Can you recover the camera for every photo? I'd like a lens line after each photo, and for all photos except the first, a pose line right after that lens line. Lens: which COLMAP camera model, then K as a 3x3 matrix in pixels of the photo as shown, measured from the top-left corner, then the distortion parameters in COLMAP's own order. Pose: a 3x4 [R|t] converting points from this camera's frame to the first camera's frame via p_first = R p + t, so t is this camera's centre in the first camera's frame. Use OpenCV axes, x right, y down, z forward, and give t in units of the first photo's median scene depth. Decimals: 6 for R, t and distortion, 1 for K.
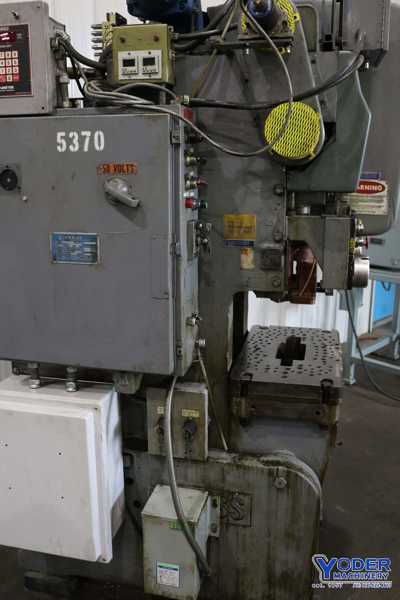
lens RADIAL K [[562.3, 0, 204.0], [0, 562.3, 296.4], [0, 0, 1]] dist [-0.076974, 0.000000]
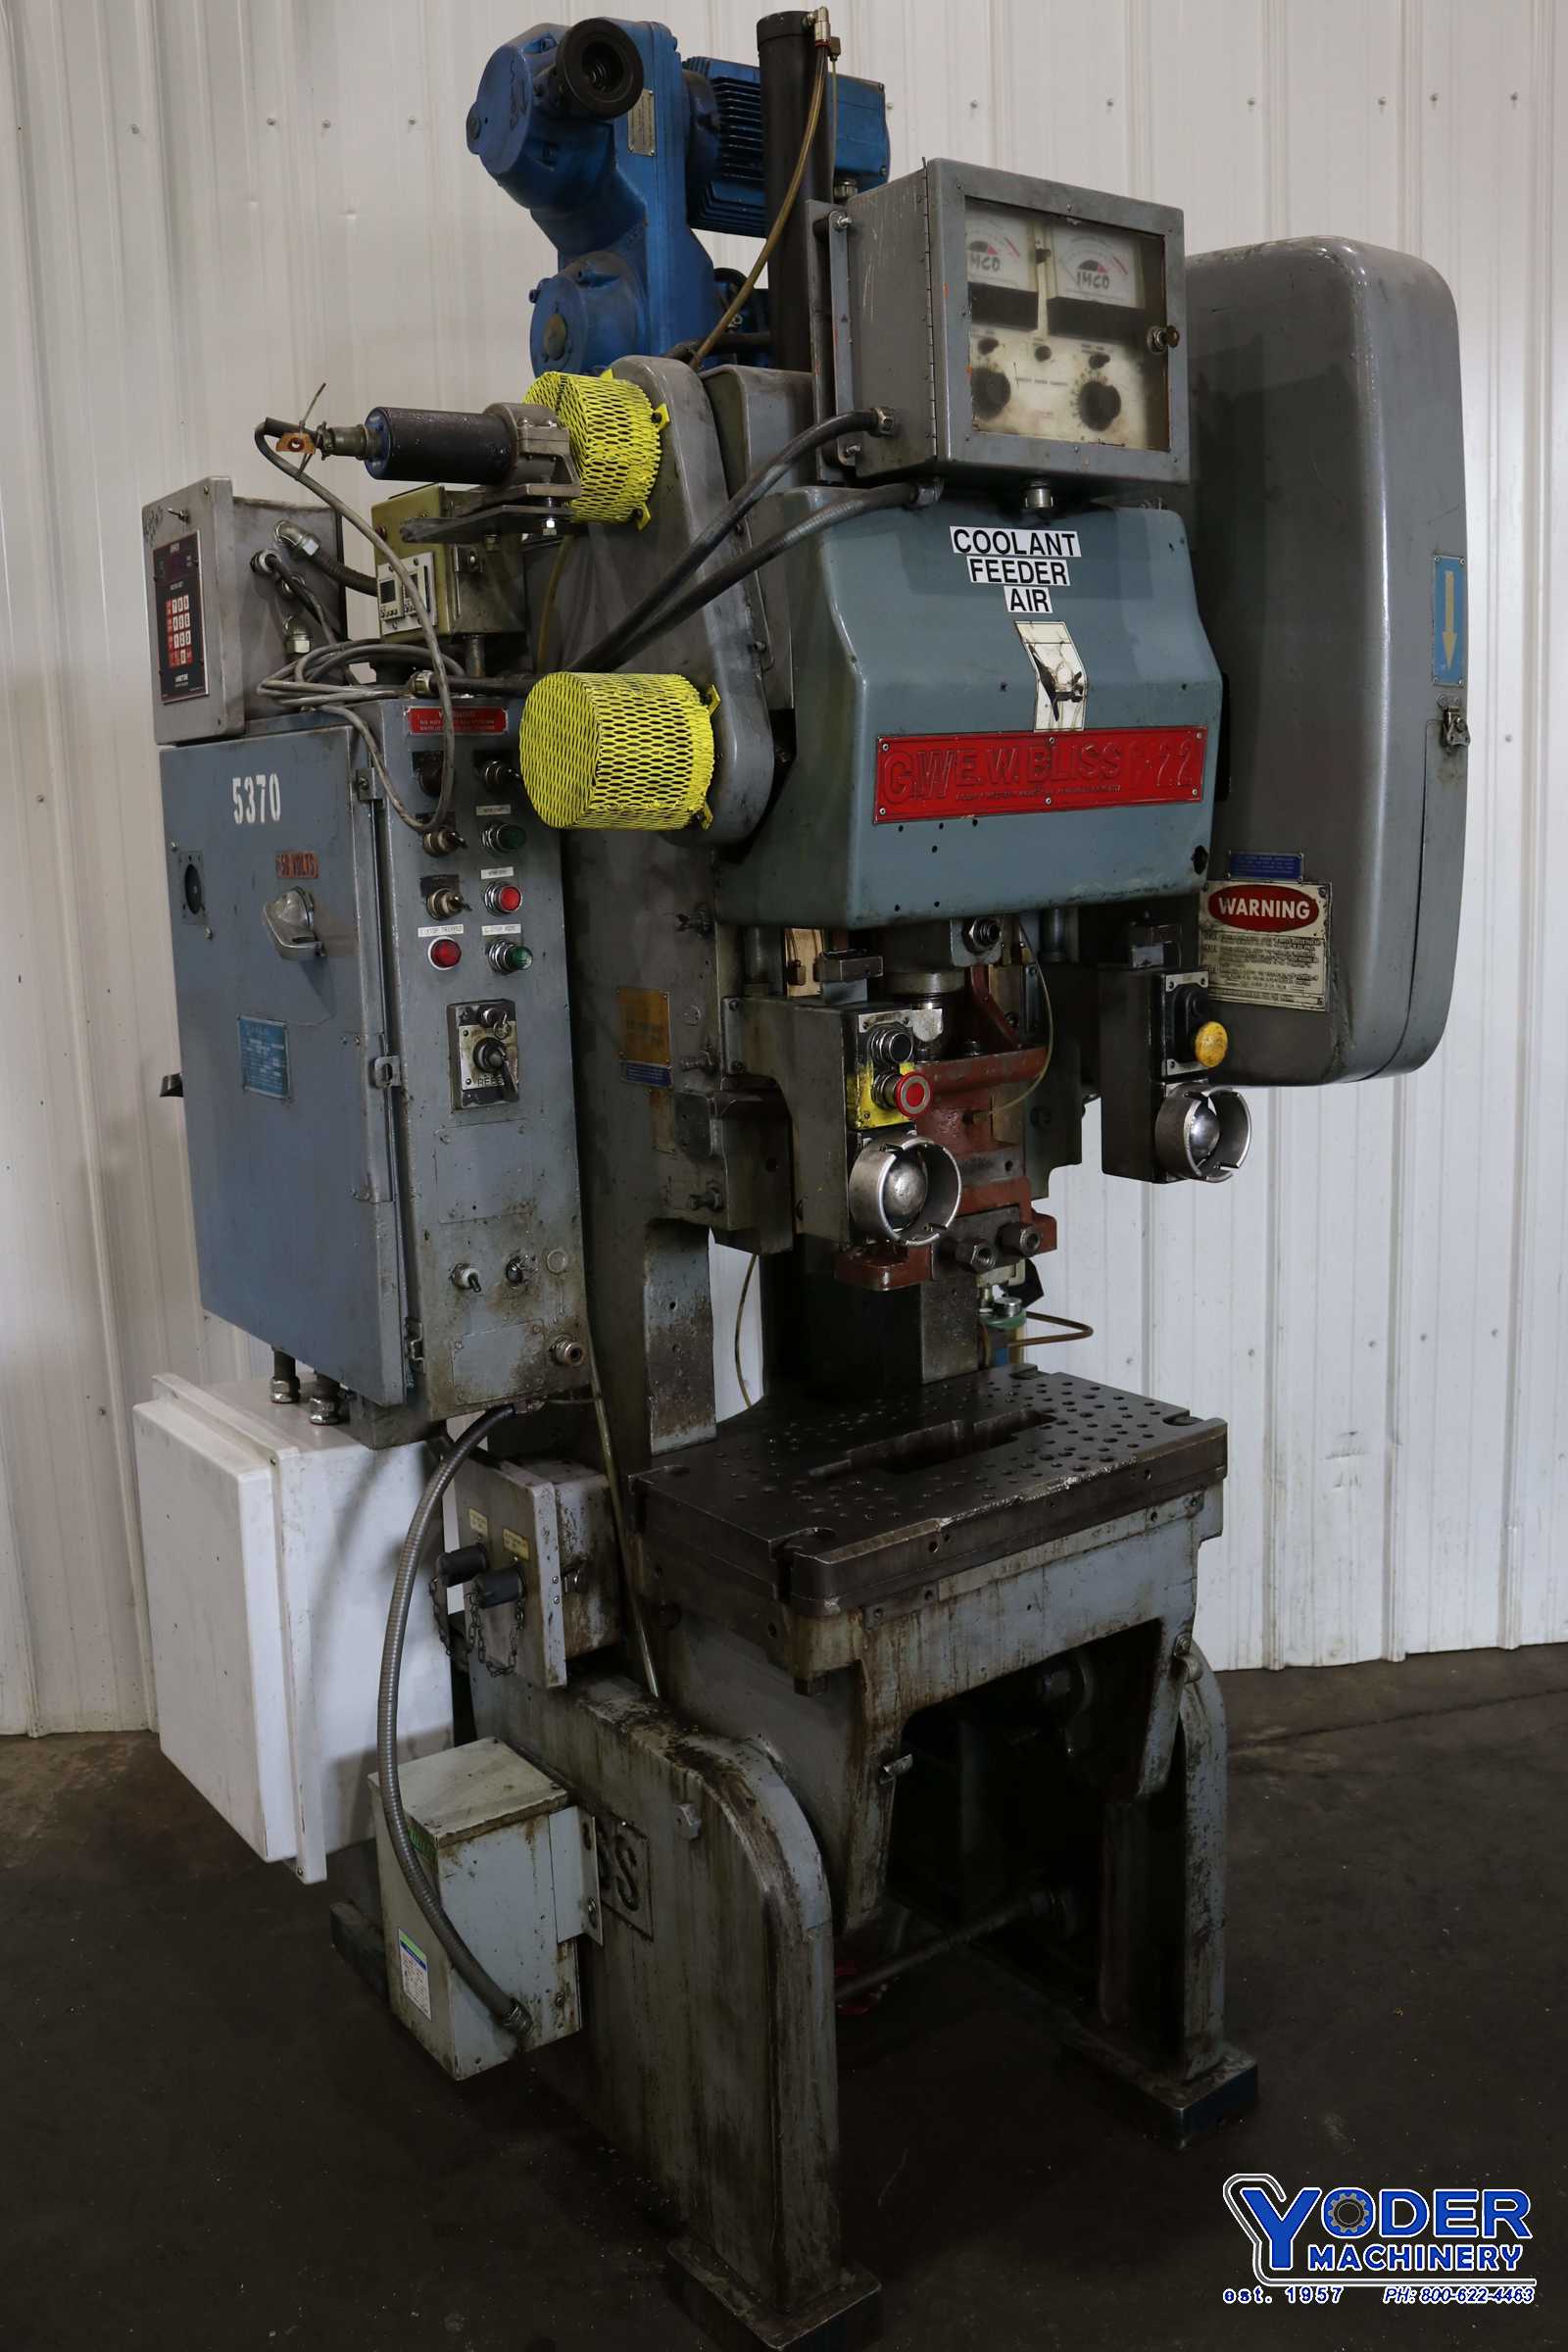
lens RADIAL K [[2036.9, 0, 791.4], [0, 2036.9, 1165.8], [0, 0, 1]] dist [-0.099726, 0.032476]
pose [[0.749352, 0.090889, -0.655904, 0.878891], [-0.123725, 0.992309, -0.003846, -0.042344], [0.650510, 0.084034, 0.754834, 0.124079]]
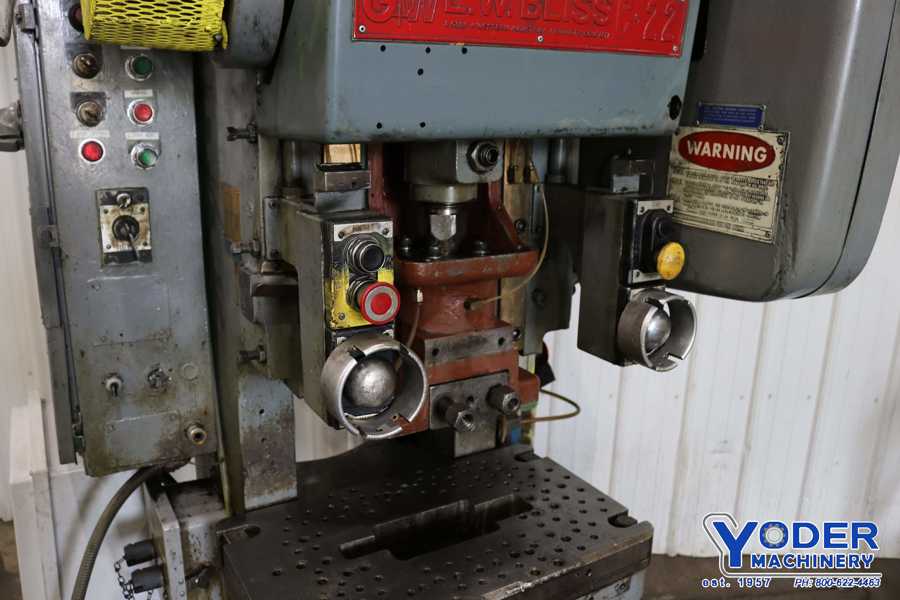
lens RADIAL K [[731.7, 0, 436.9], [0, 731.7, 298.9], [0, 0, 1]] dist [-0.123074, 0.053919]
pose [[0.669207, 0.197536, -0.716339, 0.558210], [-0.194010, 0.977028, 0.088178, -0.129558], [0.717302, 0.079967, 0.692159, 0.670185]]
